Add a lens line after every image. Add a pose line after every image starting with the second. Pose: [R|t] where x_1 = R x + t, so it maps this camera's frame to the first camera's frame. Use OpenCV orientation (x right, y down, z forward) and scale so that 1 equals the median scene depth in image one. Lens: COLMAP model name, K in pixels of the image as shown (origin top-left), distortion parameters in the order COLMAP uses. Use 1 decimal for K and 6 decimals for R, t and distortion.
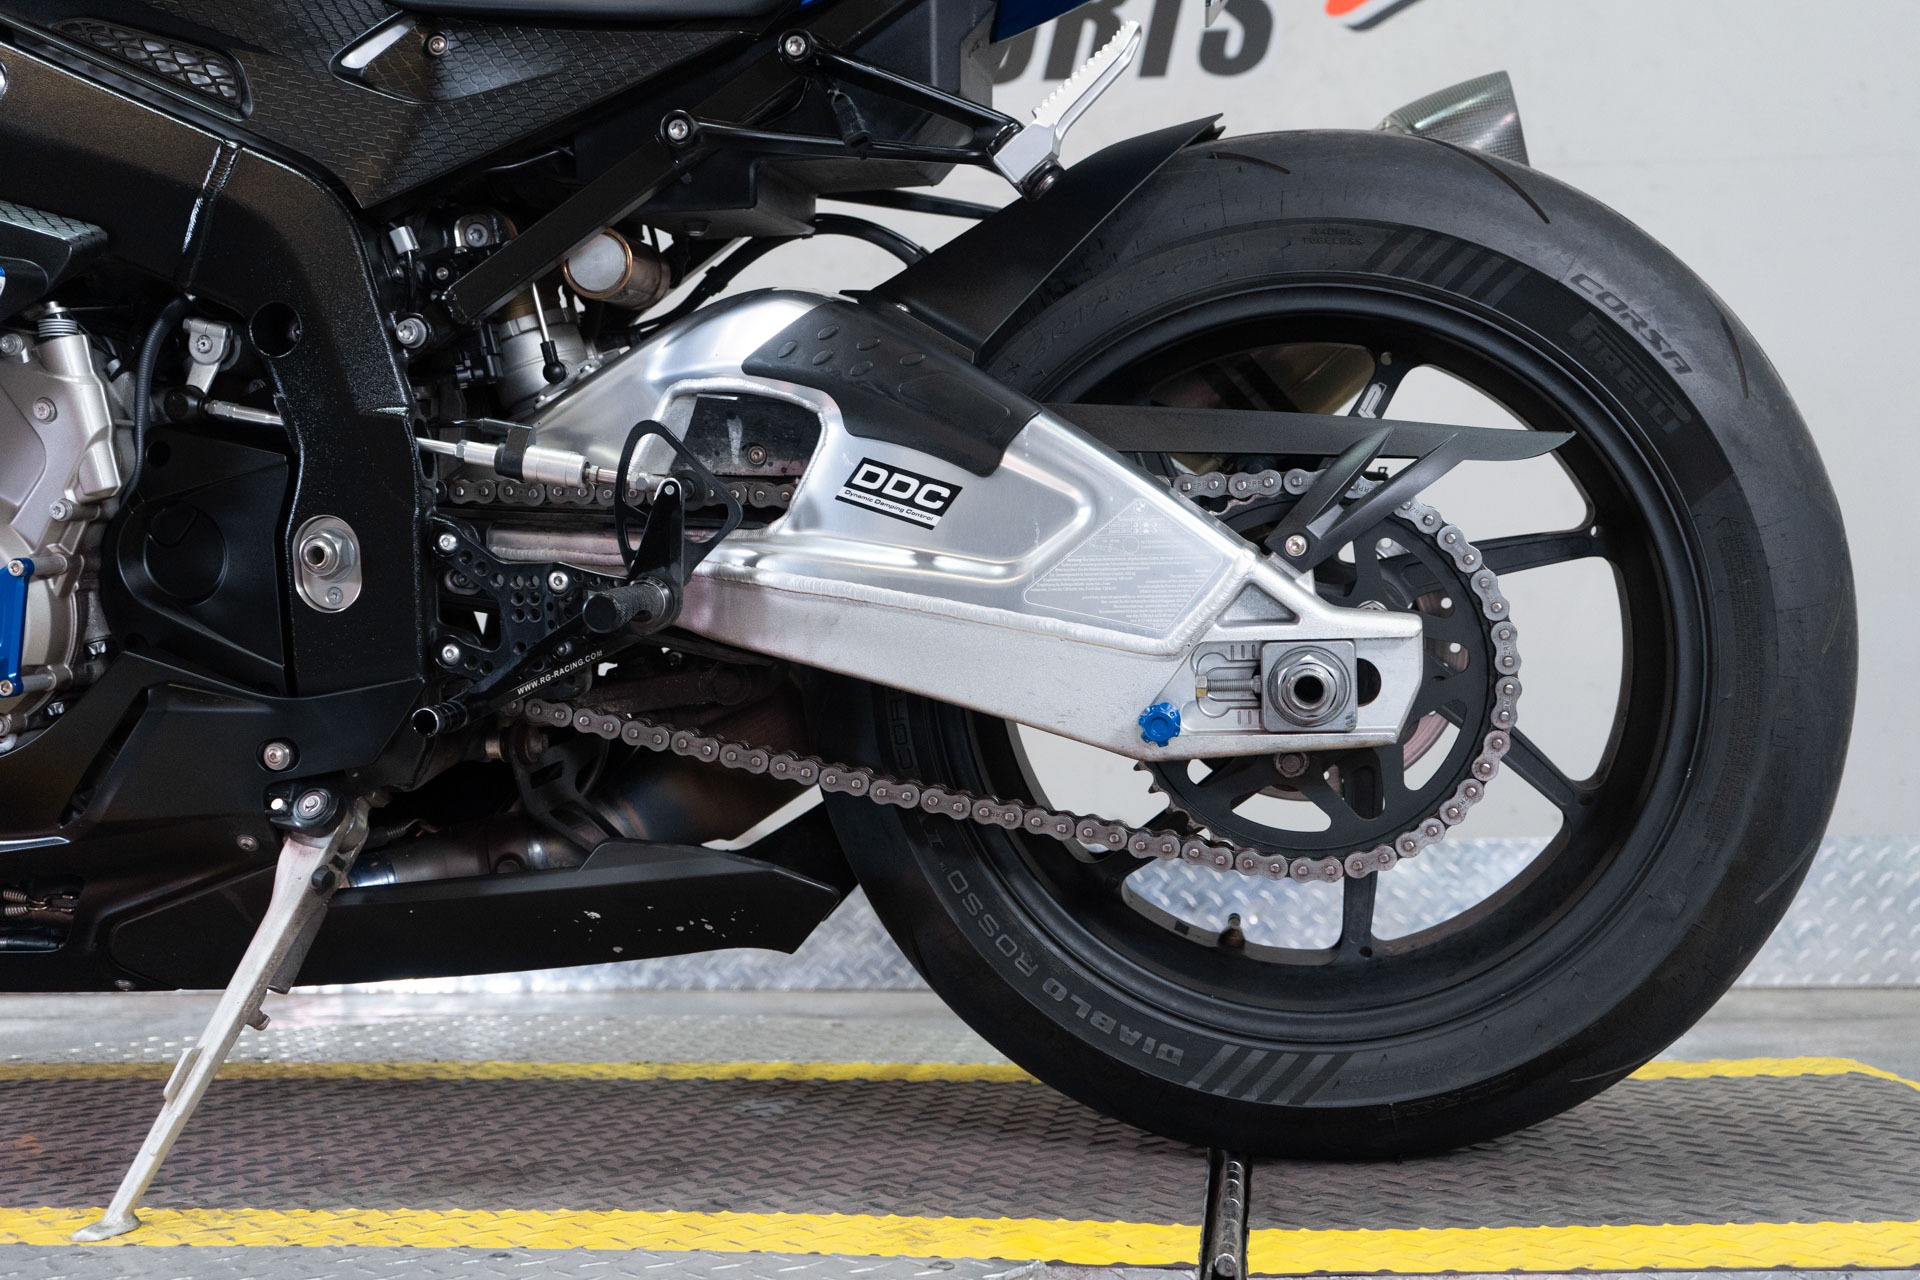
lens RADIAL K [[2089.9, 0, 960.0], [0, 2089.9, 640.0], [0, 0, 1]] dist [0.004231, 0.022006]
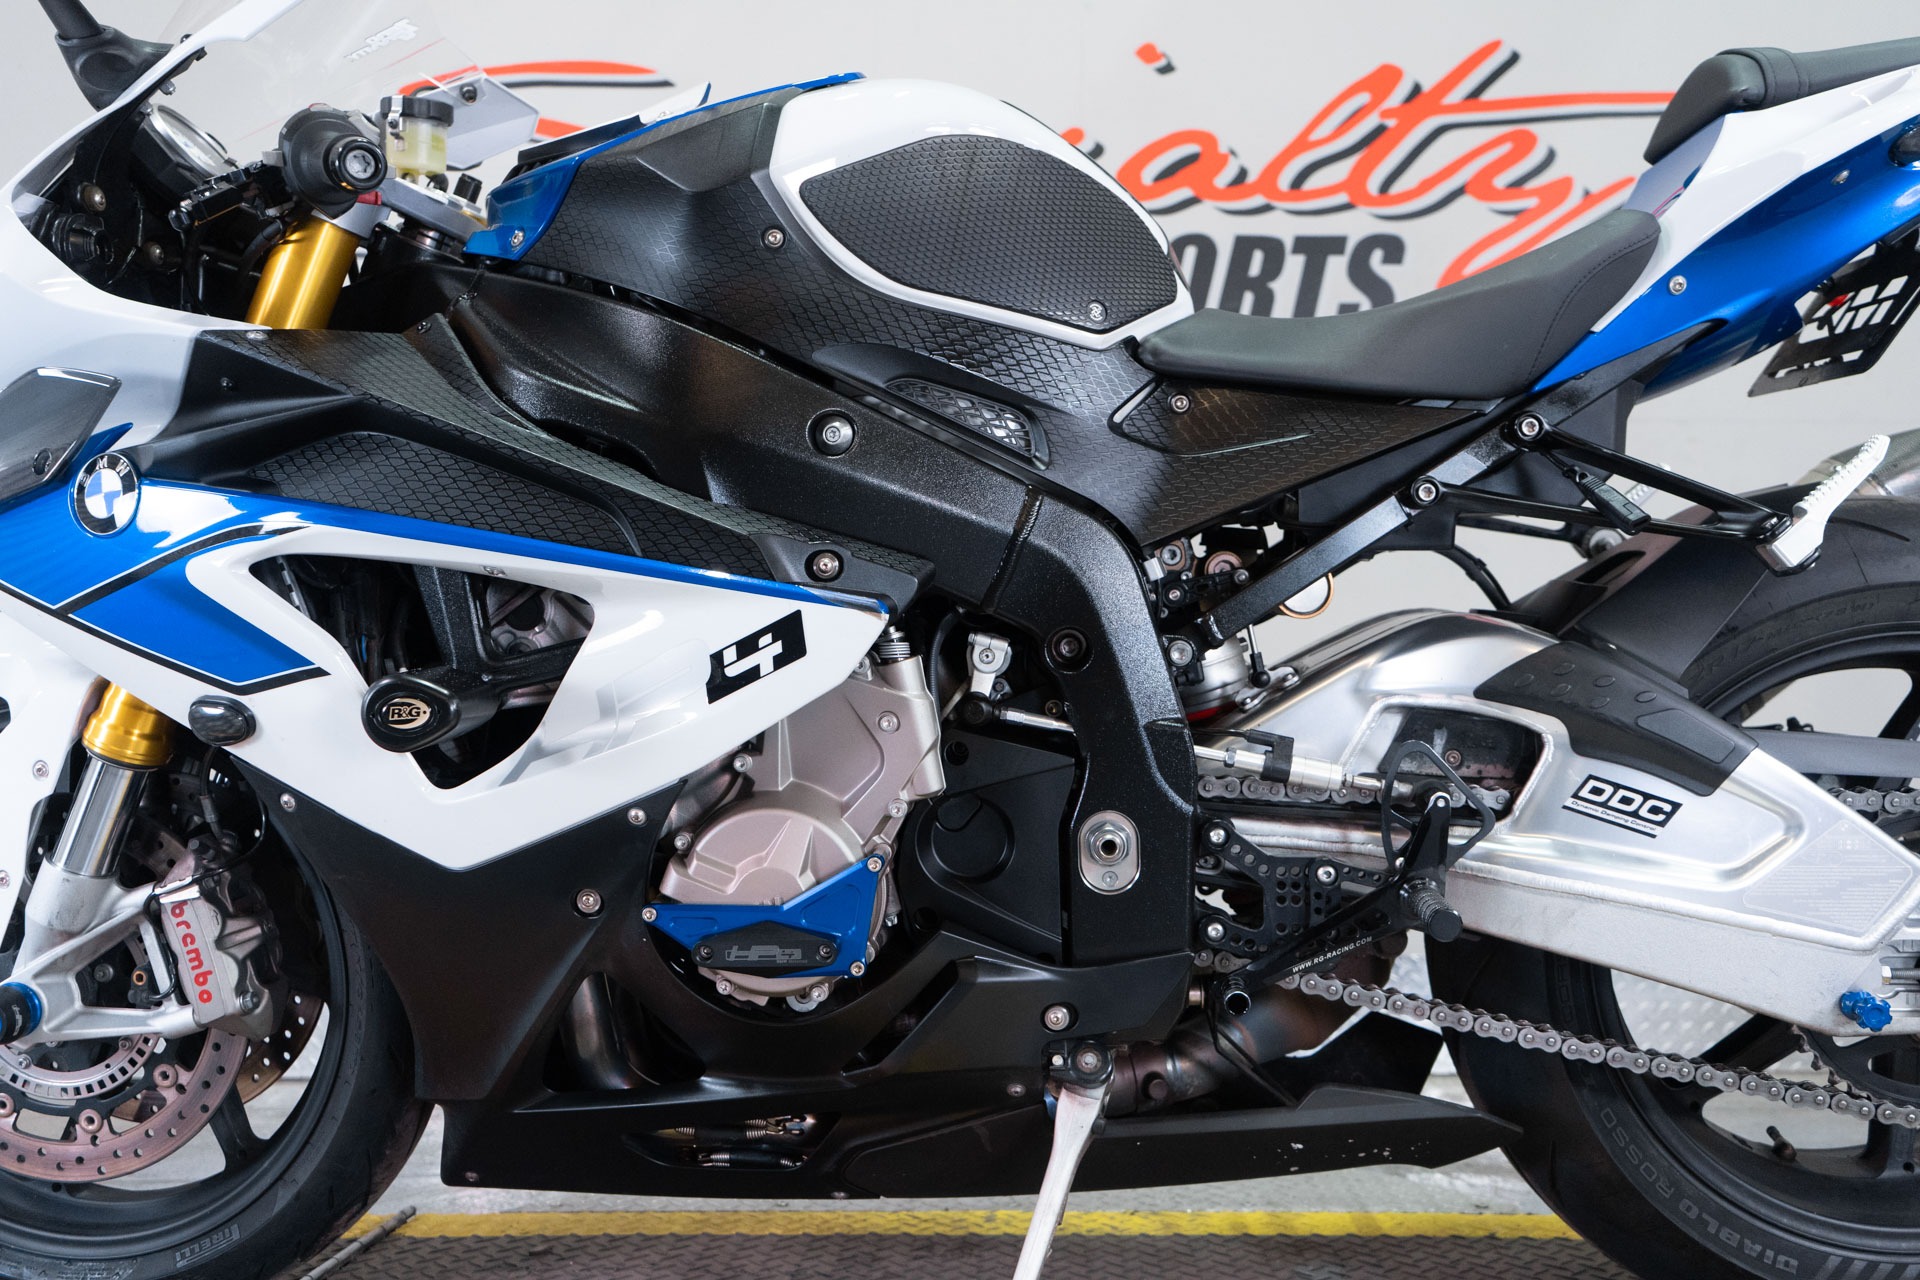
lens RADIAL K [[1645.5, 0, 960.0], [0, 1645.5, 640.0], [0, 0, 1]] dist [-0.005061, 0.012784]
pose [[0.995221, 0.017326, 0.096094, -0.471618], [-0.014120, 0.999324, -0.033944, -0.121301], [-0.096618, 0.032424, 0.994793, 0.097951]]
